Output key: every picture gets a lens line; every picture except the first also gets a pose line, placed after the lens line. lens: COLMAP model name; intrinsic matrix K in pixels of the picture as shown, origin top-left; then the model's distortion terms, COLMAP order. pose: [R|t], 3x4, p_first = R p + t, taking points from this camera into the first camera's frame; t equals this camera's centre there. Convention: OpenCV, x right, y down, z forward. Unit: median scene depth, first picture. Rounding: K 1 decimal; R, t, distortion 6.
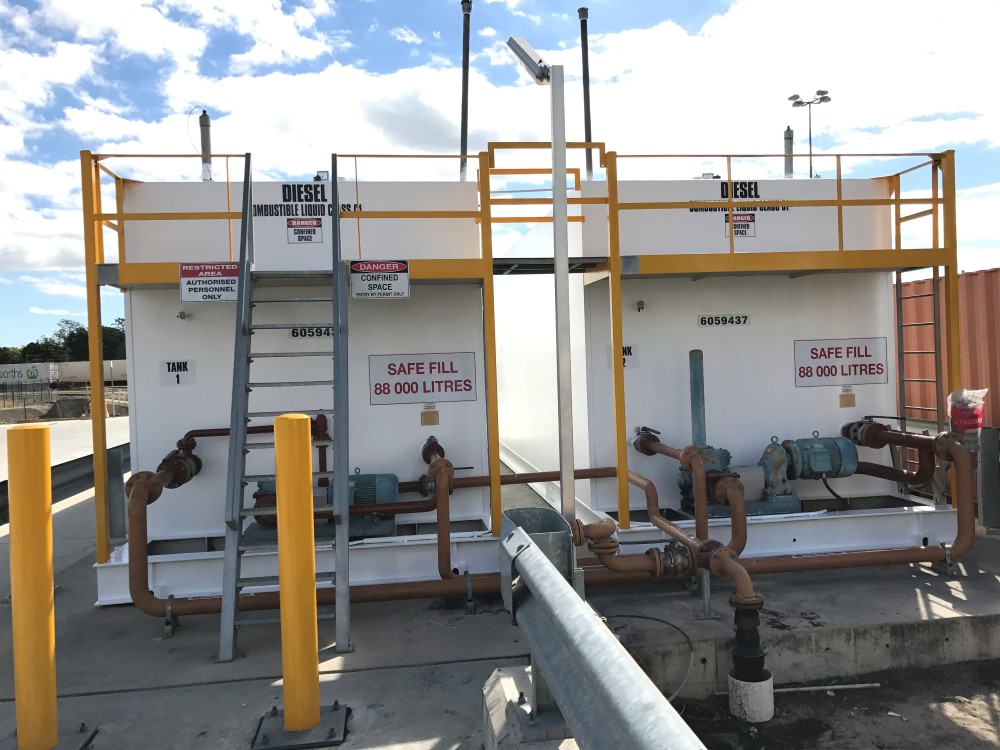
lens RADIAL K [[832.6, 0, 515.1], [0, 832.6, 371.3], [0, 0, 1]] dist [0.061398, -0.056545]
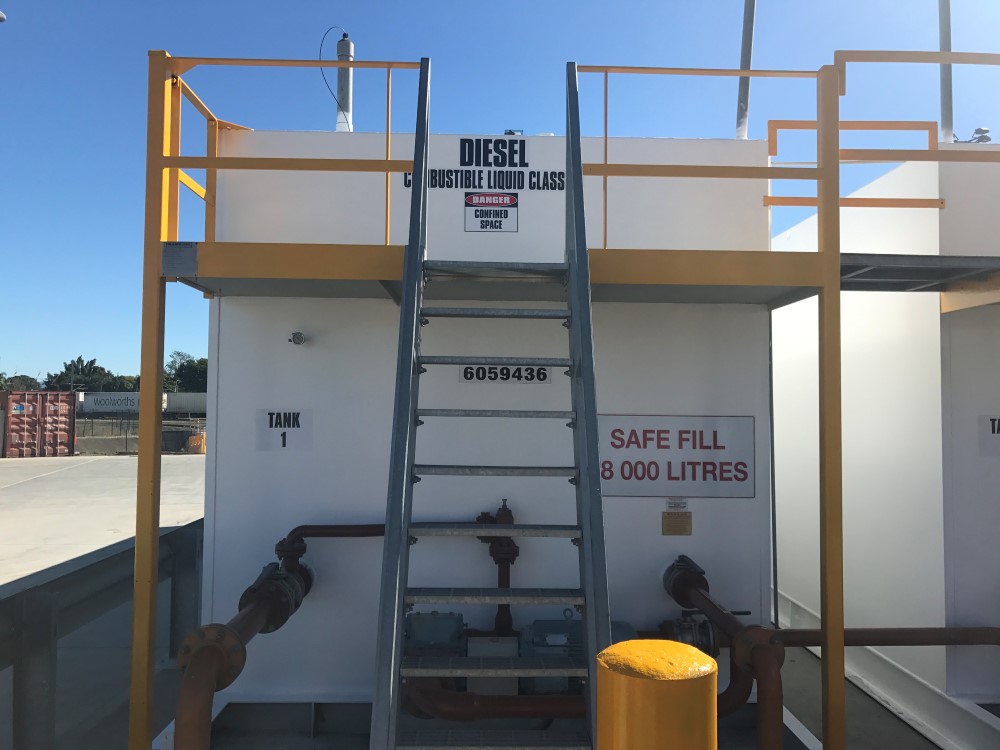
lens RADIAL K [[832.6, 0, 511.1], [0, 832.6, 370.2], [0, 0, 1]] dist [0.061398, -0.056545]
pose [[0.992861, 0.039781, -0.112450, -0.160952], [-0.046149, 0.997441, -0.054597, -0.015941], [0.109991, 0.059396, 0.992156, 0.386164]]
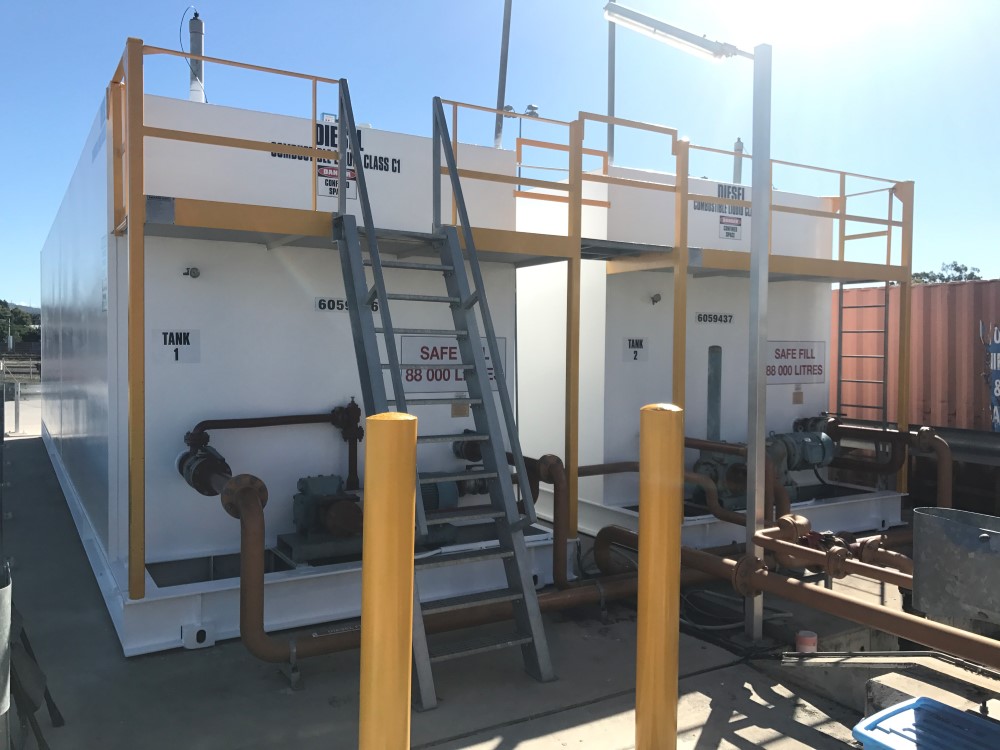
lens RADIAL K [[832.6, 0, 521.9], [0, 832.6, 372.8], [0, 0, 1]] dist [0.061398, -0.056545]
pose [[0.915941, 0.030533, 0.400151, -0.409707], [-0.034889, 0.999385, 0.003602, 0.011879], [-0.399794, -0.017260, 0.916442, 0.159574]]
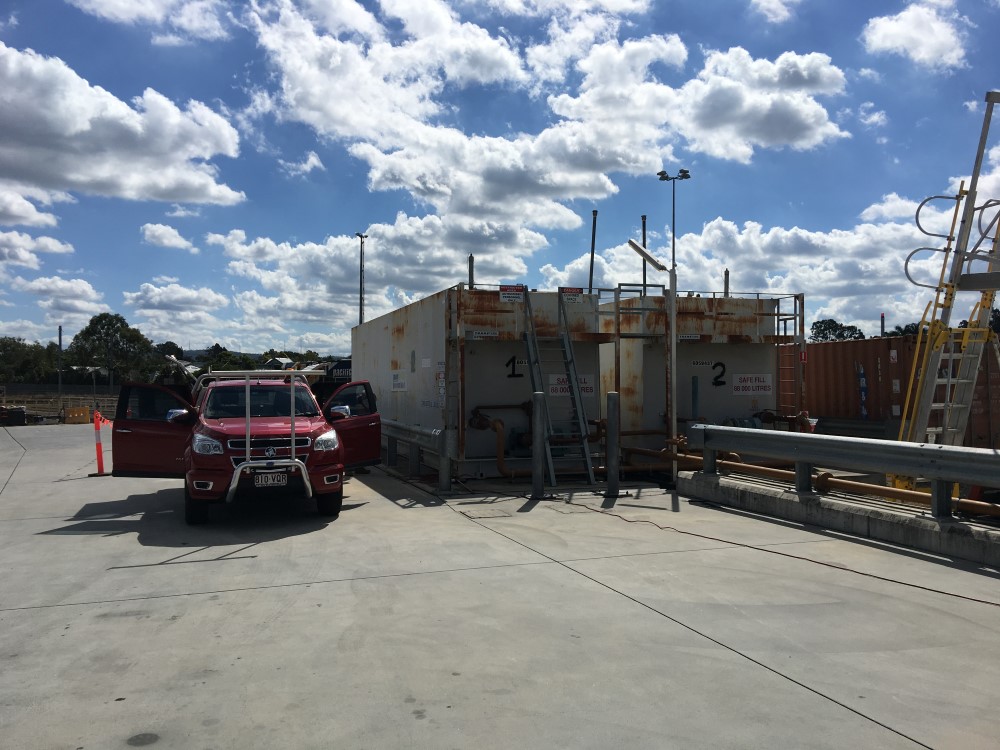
lens RADIAL K [[845.8, 0, 497.5], [0, 845.8, 372.5], [0, 0, 1]] dist [0.029795, 0.001301]
pose [[0.985223, 0.032533, 0.168159, -0.676338], [-0.028160, 0.999202, -0.028322, 0.042102], [-0.168947, 0.023168, 0.985353, -1.120928]]
